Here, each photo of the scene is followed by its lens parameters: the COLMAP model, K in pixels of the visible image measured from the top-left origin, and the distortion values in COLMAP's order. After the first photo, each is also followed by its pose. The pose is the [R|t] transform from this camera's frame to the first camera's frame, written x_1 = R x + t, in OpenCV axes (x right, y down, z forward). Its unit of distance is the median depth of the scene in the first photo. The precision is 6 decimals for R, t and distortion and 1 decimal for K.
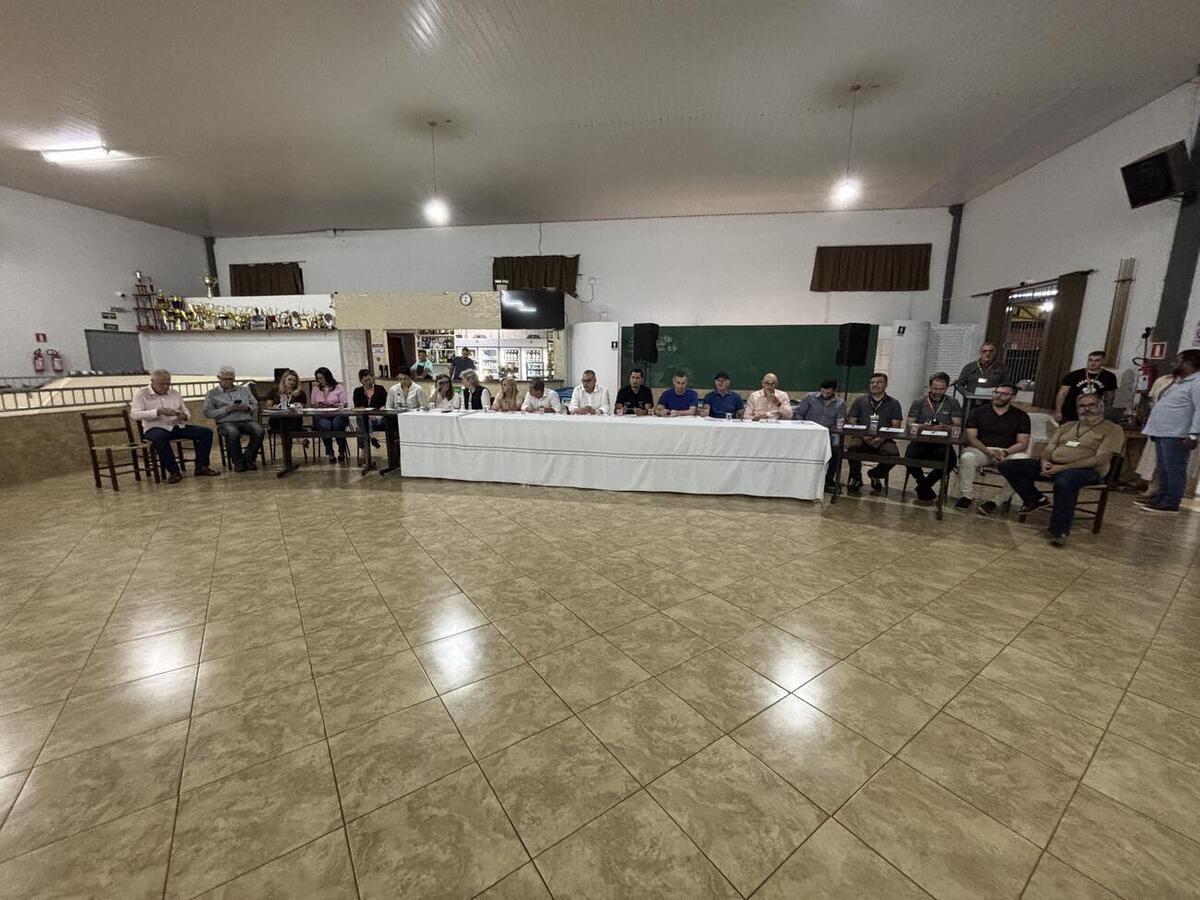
lens RADIAL K [[481.3, 0, 600.0], [0, 481.3, 450.0], [0, 0, 1]] dist [0.001276, 0.000010]
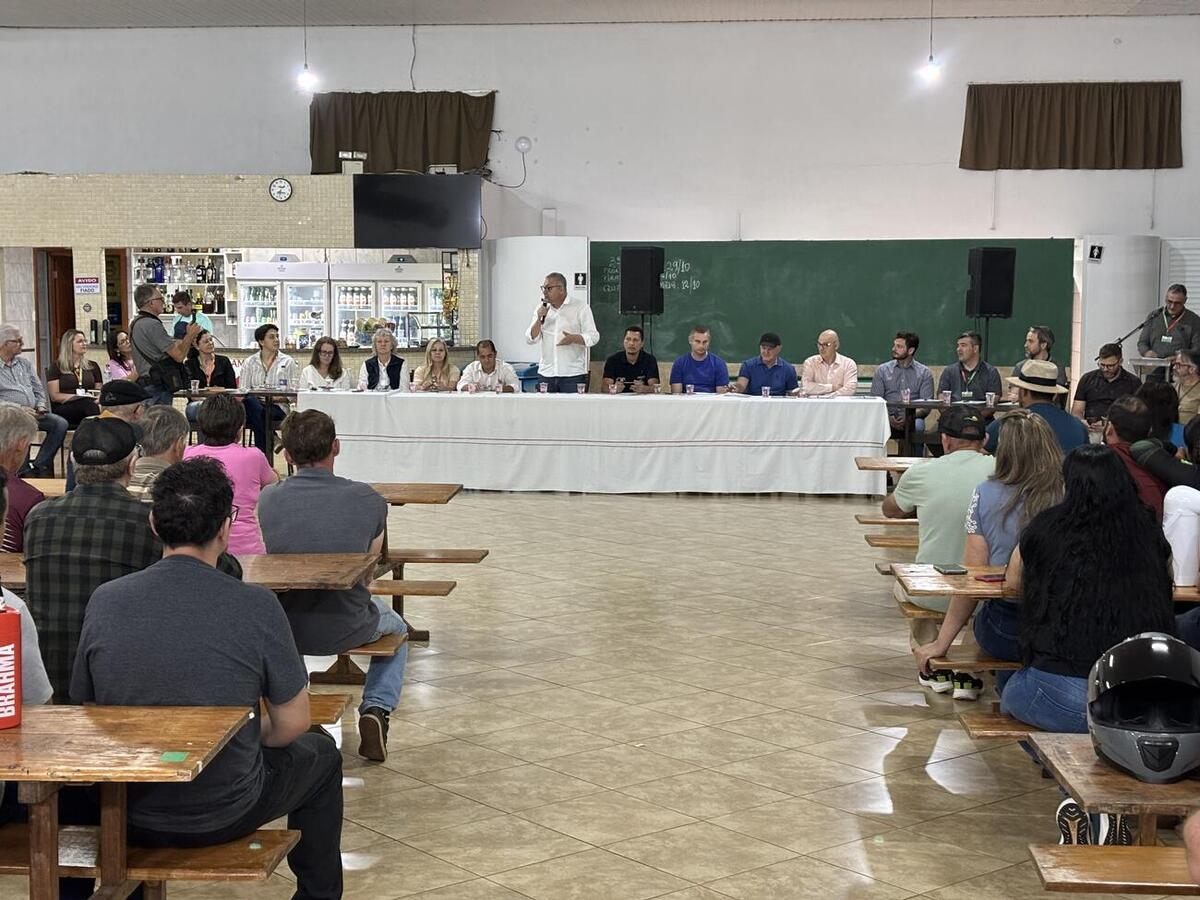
lens RADIAL K [[1779.7, 0, 600.0], [0, 1779.7, 450.0], [0, 0, 1]] dist [0.094571, -0.158079]
pose [[0.996192, -0.013289, 0.086169, -0.111377], [0.021330, 0.995429, -0.093087, 0.138172], [-0.084538, 0.094570, 0.991922, -0.853306]]
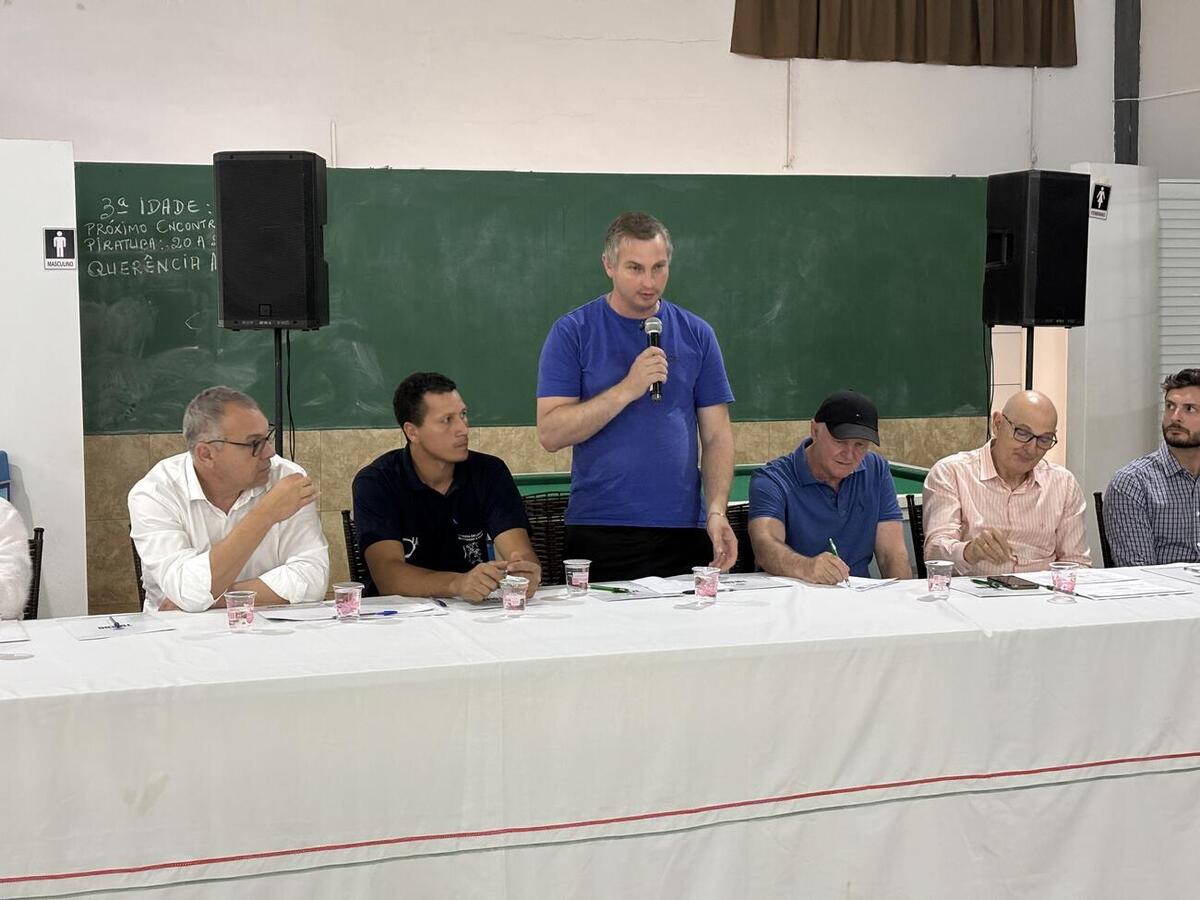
lens RADIAL K [[1779.7, 0, 600.0], [0, 1779.7, 450.0], [0, 0, 1]] dist [0.094571, -0.158079]
pose [[0.874291, -0.053367, 0.482460, -0.142681], [0.099940, 0.992434, -0.071328, -0.044223], [-0.475003, 0.110578, 0.873009, 0.187681]]
